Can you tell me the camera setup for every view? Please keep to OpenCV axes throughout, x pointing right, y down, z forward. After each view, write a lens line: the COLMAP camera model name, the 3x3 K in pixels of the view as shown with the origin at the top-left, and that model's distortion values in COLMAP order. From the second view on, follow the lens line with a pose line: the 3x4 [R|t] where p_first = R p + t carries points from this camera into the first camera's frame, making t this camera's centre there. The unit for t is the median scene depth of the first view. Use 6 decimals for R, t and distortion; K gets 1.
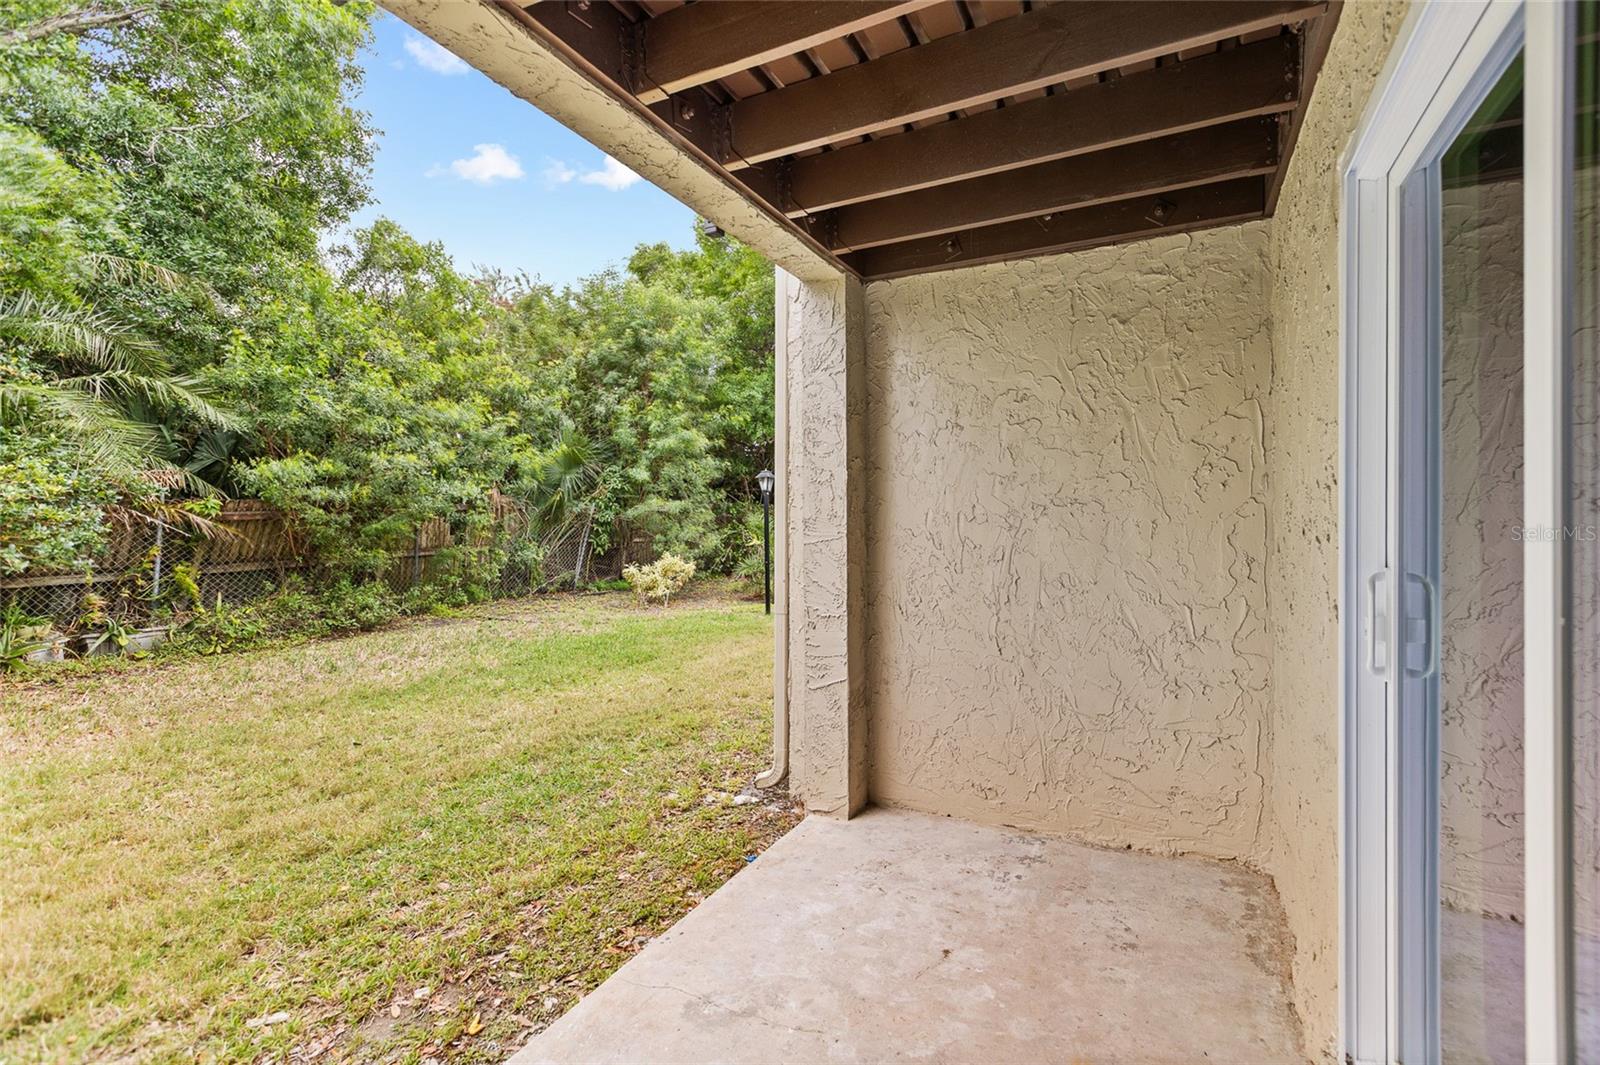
lens RADIAL K [[720.7, 0, 808.0], [0, 720.7, 523.1], [0, 0, 1]] dist [0.004266, -0.001678]
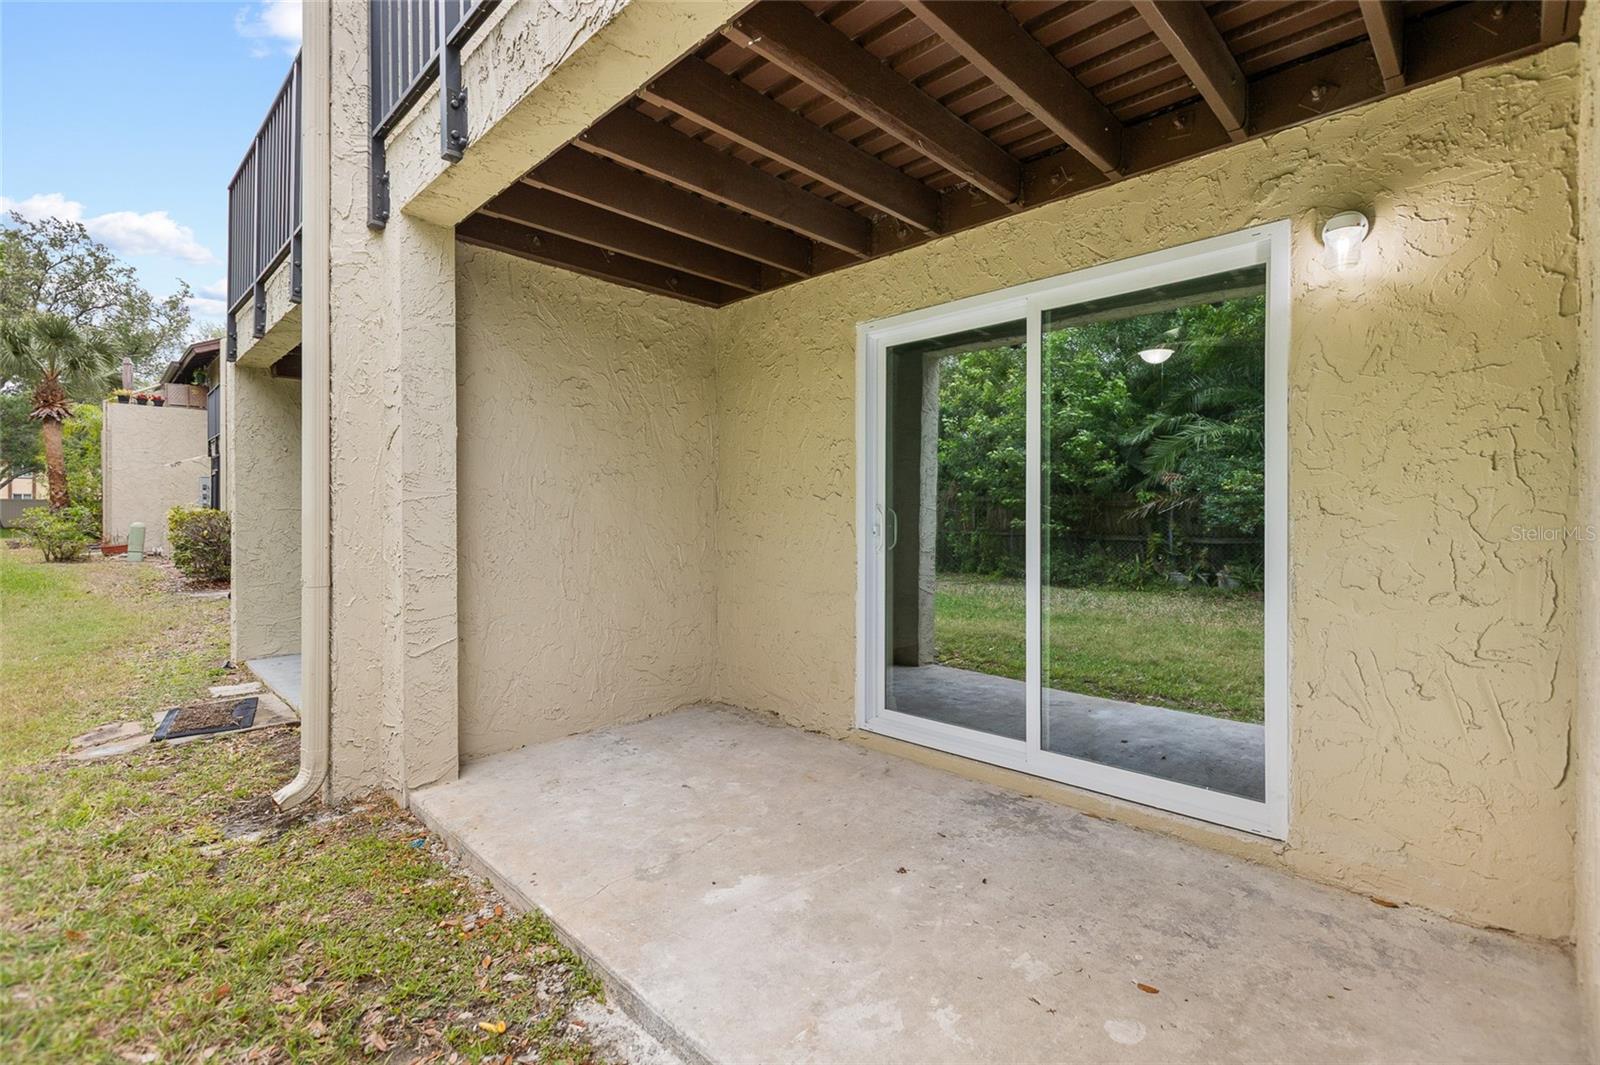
lens RADIAL K [[720.7, 0, 810.9], [0, 720.7, 523.9], [0, 0, 1]] dist [0.004266, -0.001678]
pose [[0.305952, -0.006476, 0.952025, -0.852019], [-0.001036, 0.999974, 0.007136, 0.060272], [-0.952046, -0.003170, 0.305938, 0.272818]]
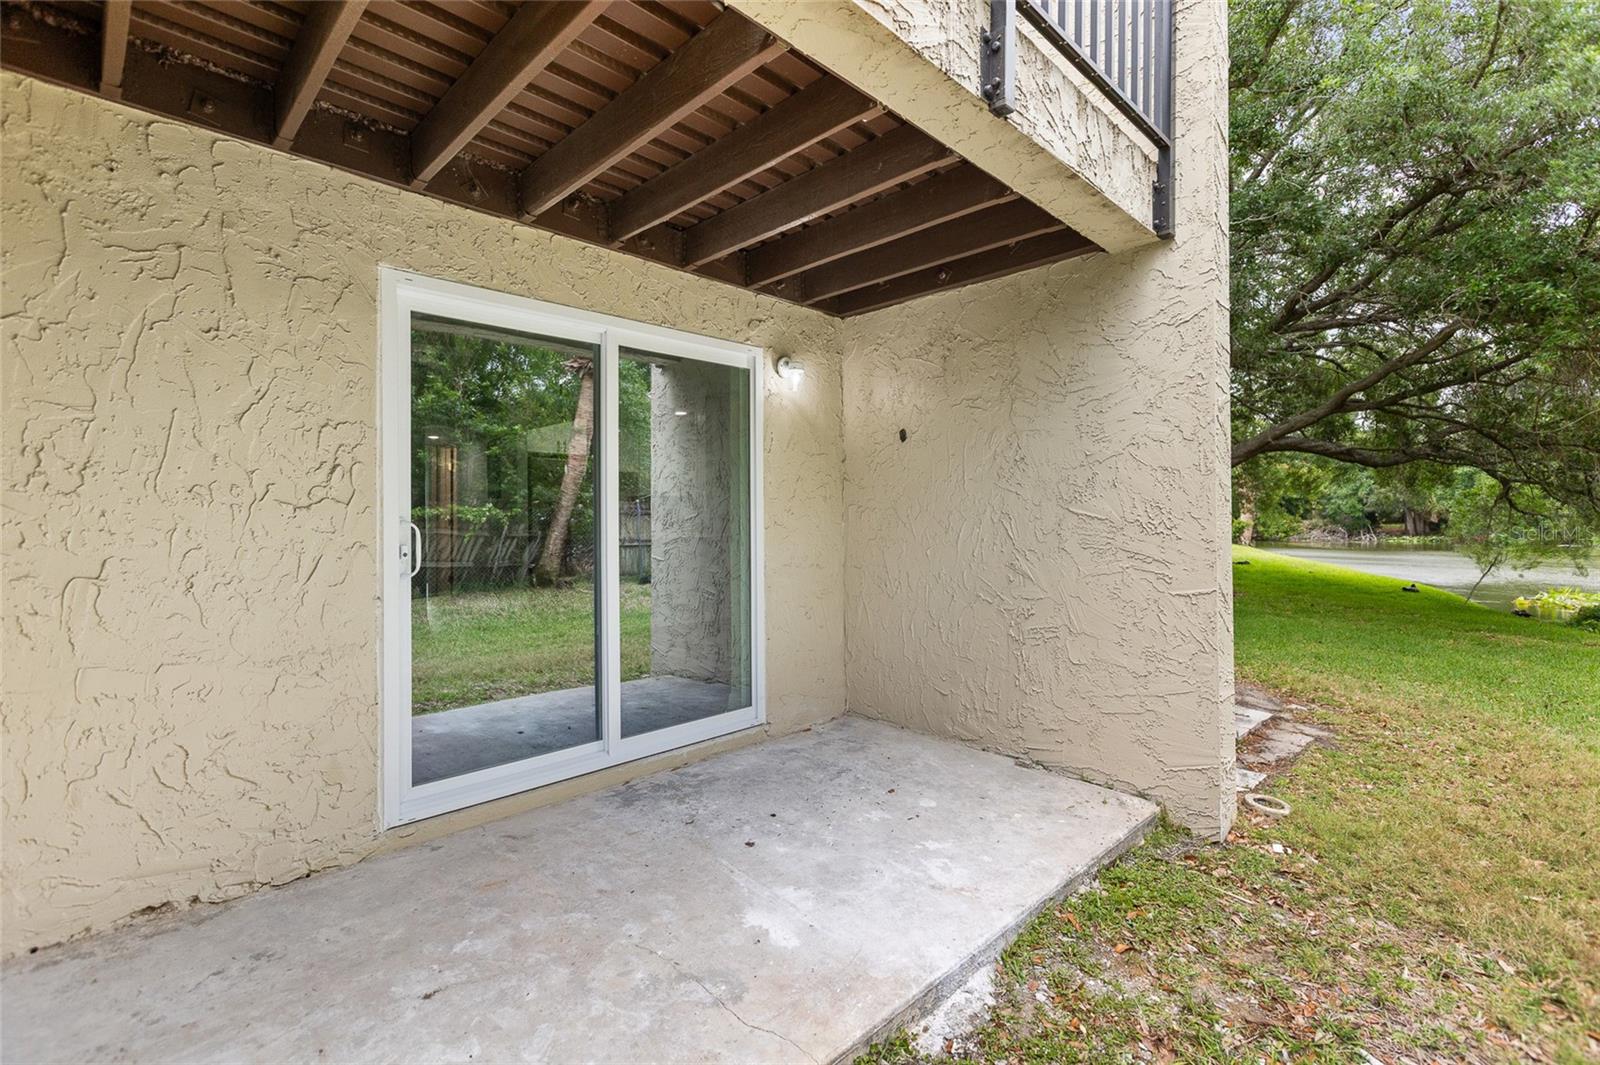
lens RADIAL K [[720.7, 0, 802.1], [0, 720.7, 511.8], [0, 0, 1]] dist [0.004266, -0.001678]
pose [[-0.947532, 0.009092, 0.319532, -0.389189], [0.007625, 0.999954, -0.005841, 0.037078], [-0.319570, -0.003099, -0.947558, 1.323130]]
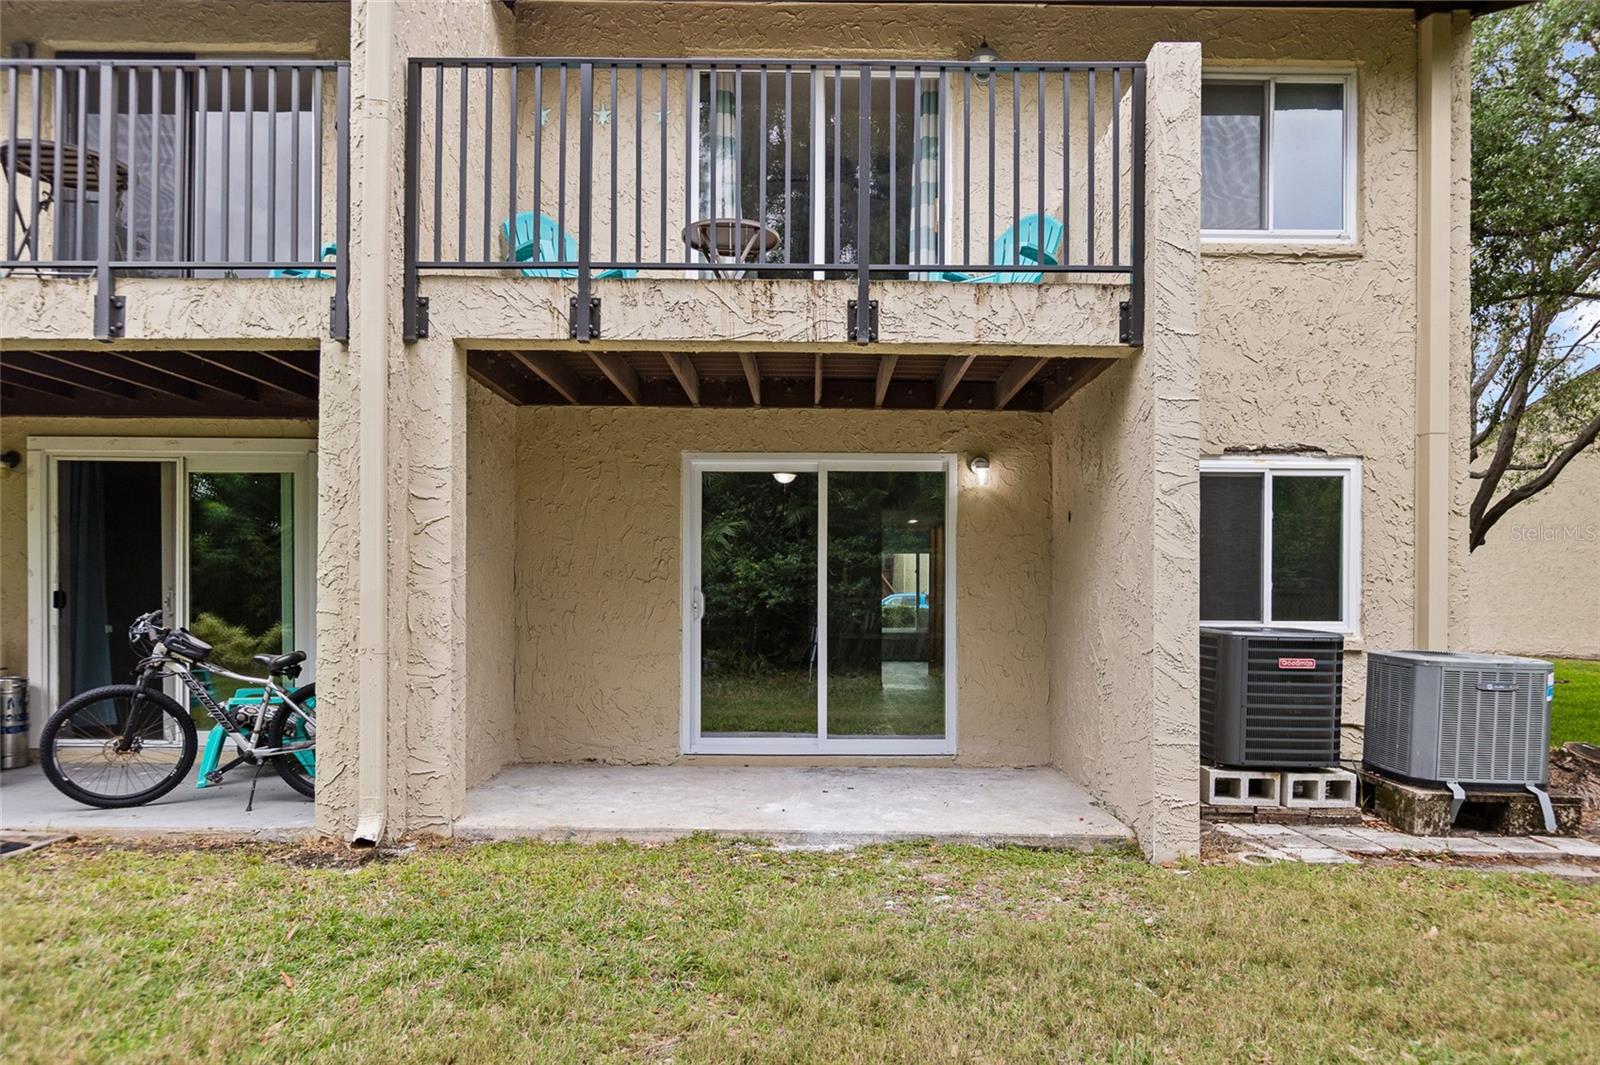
lens RADIAL K [[1005.7, 0, 824.2], [0, 1005.7, 603.3], [0, 0, 1]] dist [-0.010292, -0.001898]
pose [[-0.453276, -0.000772, 0.891370, -1.922033], [-0.002503, 0.999997, -0.000407, 0.075173], [-0.891367, -0.002415, -0.453276, 1.408423]]
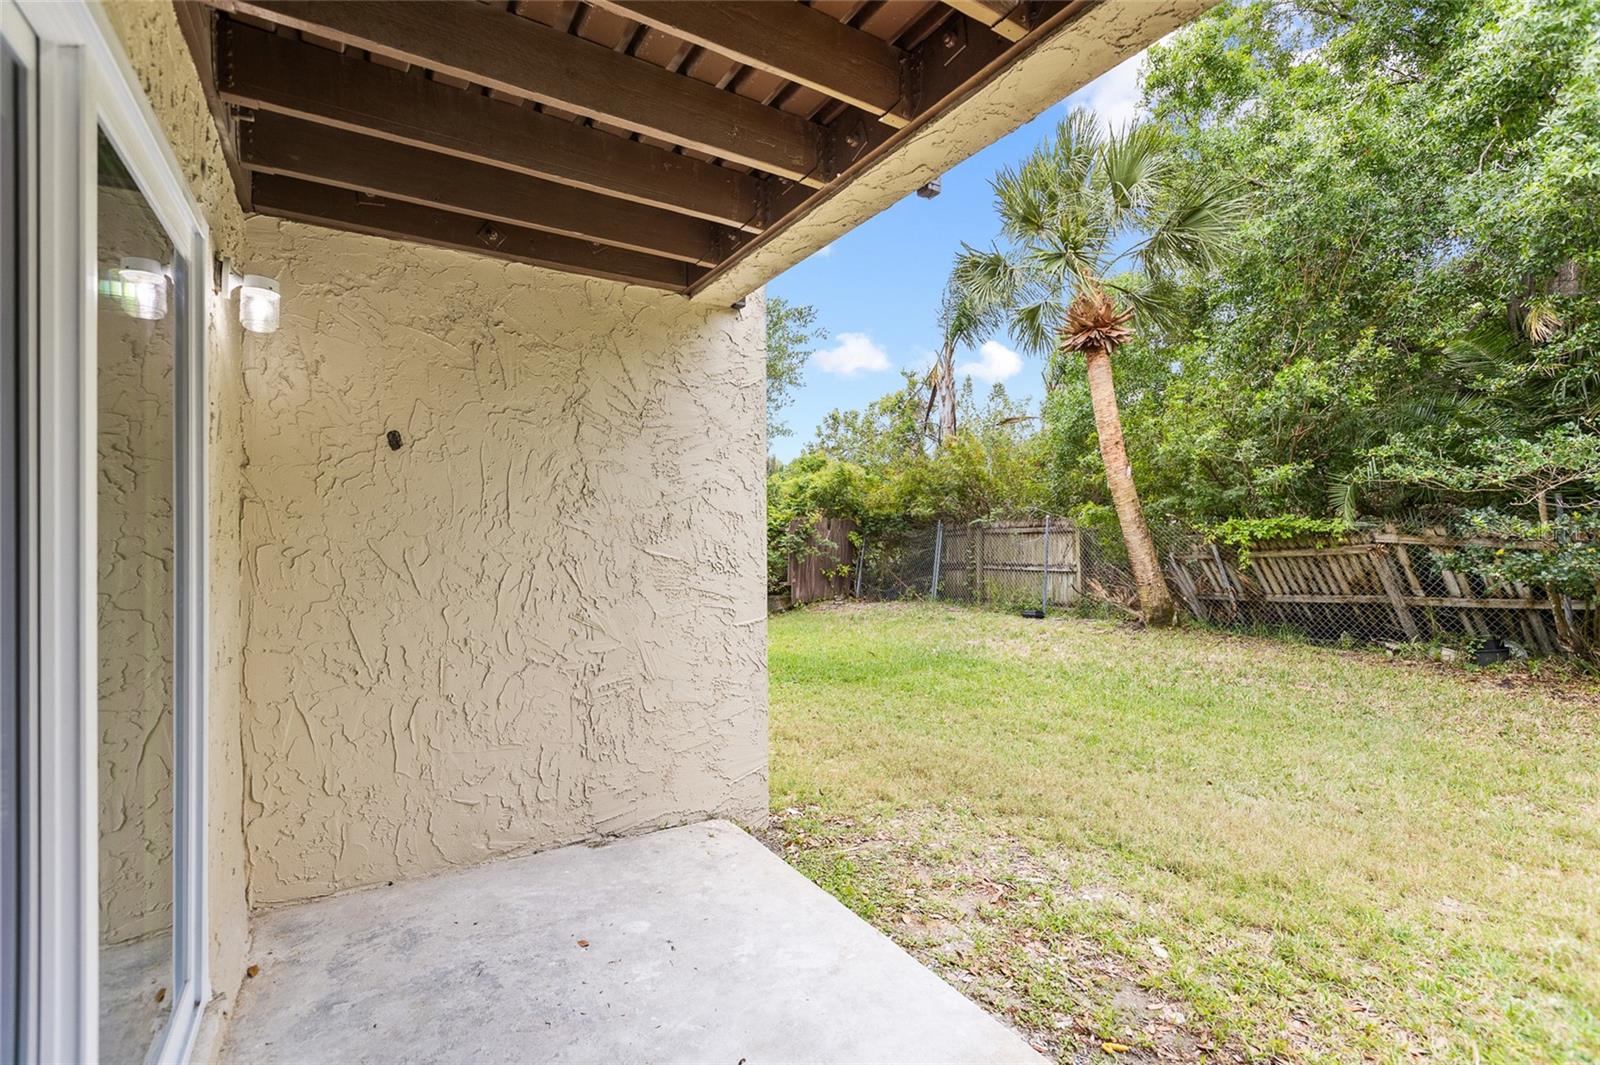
lens RADIAL K [[720.7, 0, 810.0], [0, 720.7, 529.7], [0, 0, 1]] dist [0.004266, -0.001678]
pose [[-0.521573, 0.001711, -0.853205, 0.428680], [0.001514, 0.999998, 0.001080, -0.005376], [0.853206, -0.000728, -0.521574, 0.847384]]
